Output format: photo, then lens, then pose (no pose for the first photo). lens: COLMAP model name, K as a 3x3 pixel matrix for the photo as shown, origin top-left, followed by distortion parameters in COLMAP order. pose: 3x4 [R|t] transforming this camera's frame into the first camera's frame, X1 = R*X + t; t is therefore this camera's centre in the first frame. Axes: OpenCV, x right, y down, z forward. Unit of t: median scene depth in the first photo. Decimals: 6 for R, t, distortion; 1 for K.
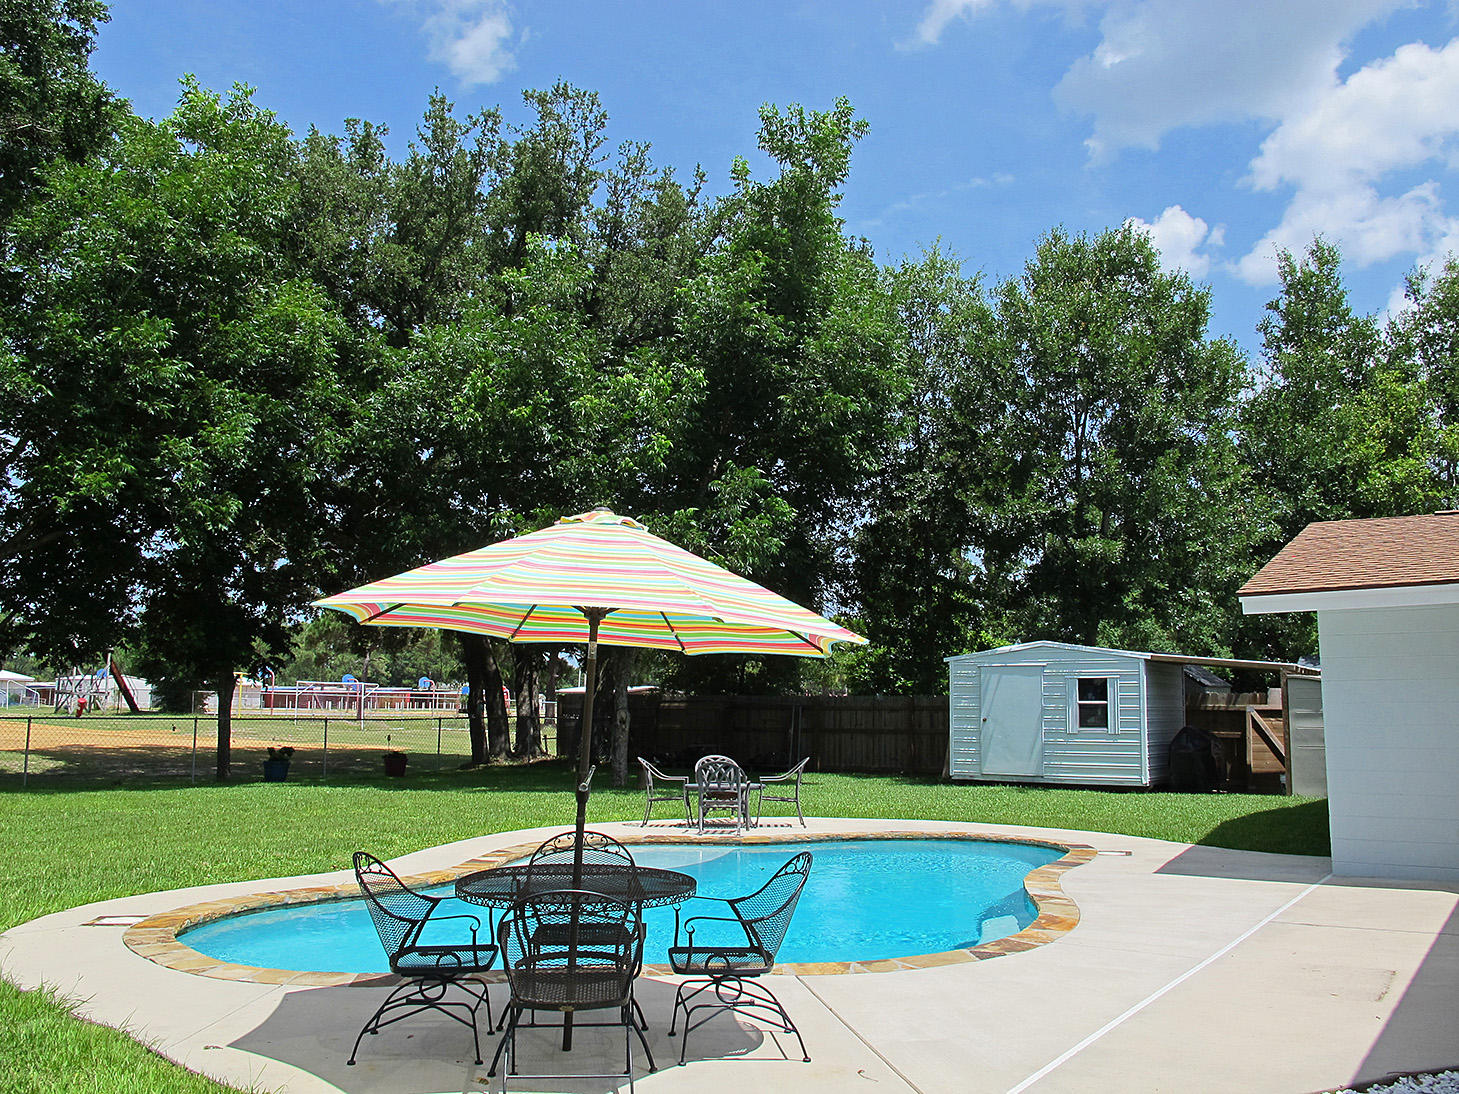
lens RADIAL K [[1227.5, 0, 725.2], [0, 1227.5, 503.9], [0, 0, 1]] dist [-0.147565, 0.112734]
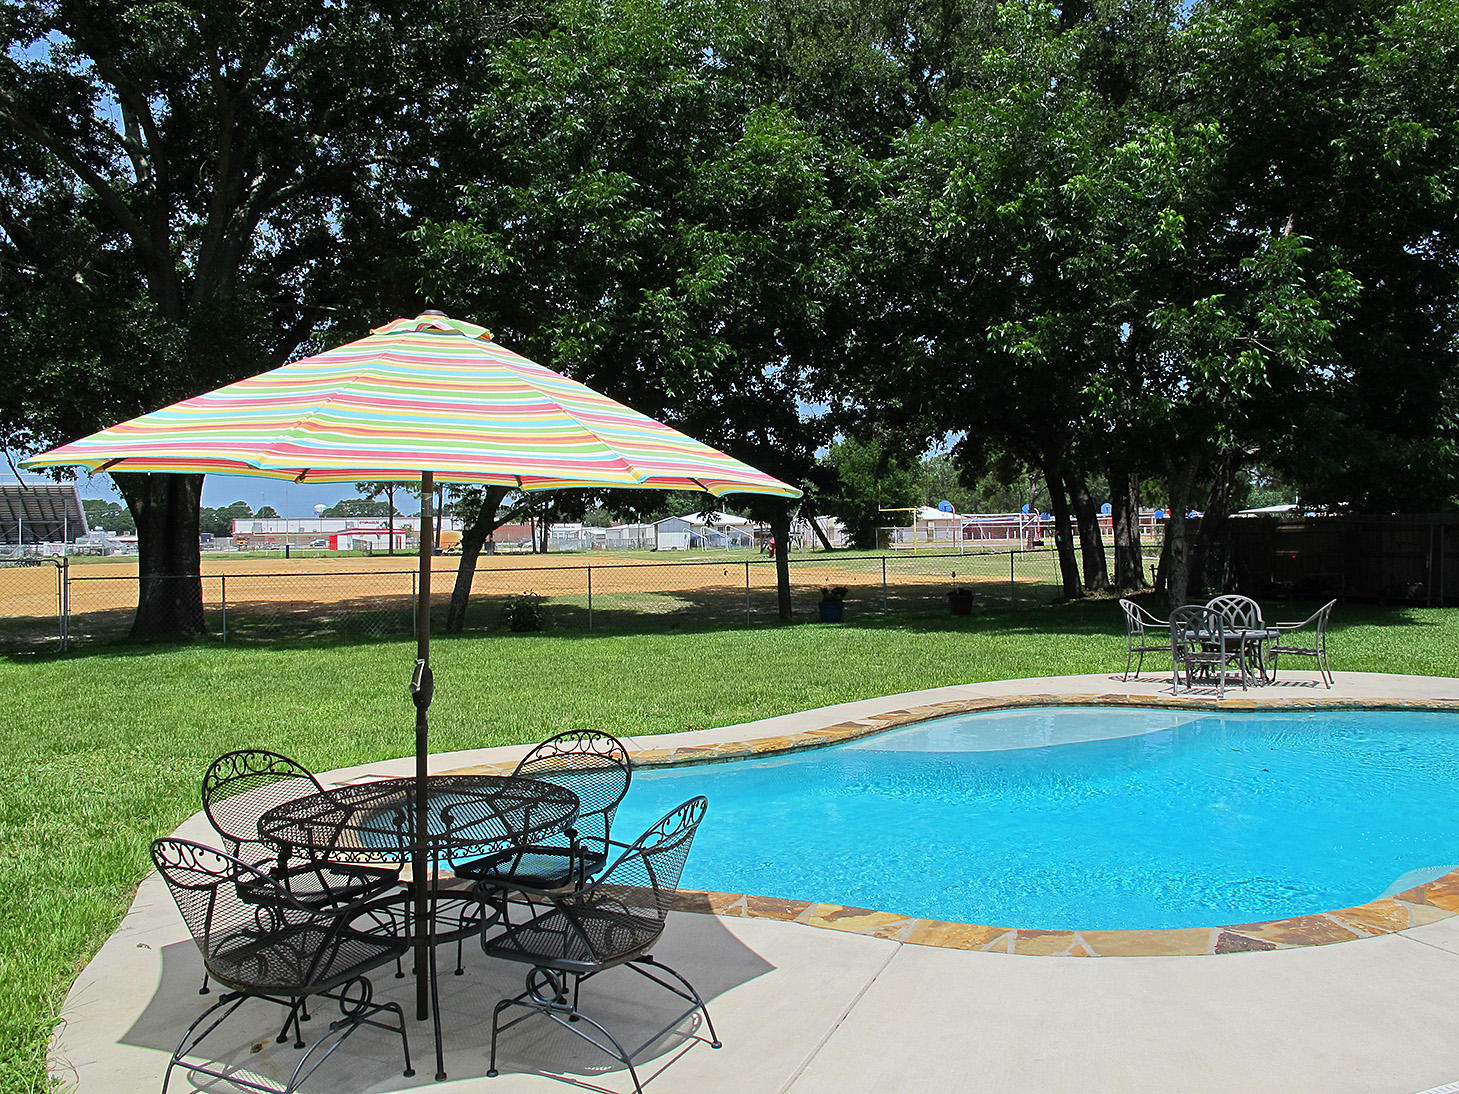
lens RADIAL K [[1227.5, 0, 725.2], [0, 1227.5, 503.9], [0, 0, 1]] dist [-0.147565, 0.112734]
pose [[0.837357, -0.038790, -0.545279, 0.125107], [0.115498, 0.987515, 0.107115, 0.017509], [0.534316, -0.152672, 0.831383, 0.136261]]
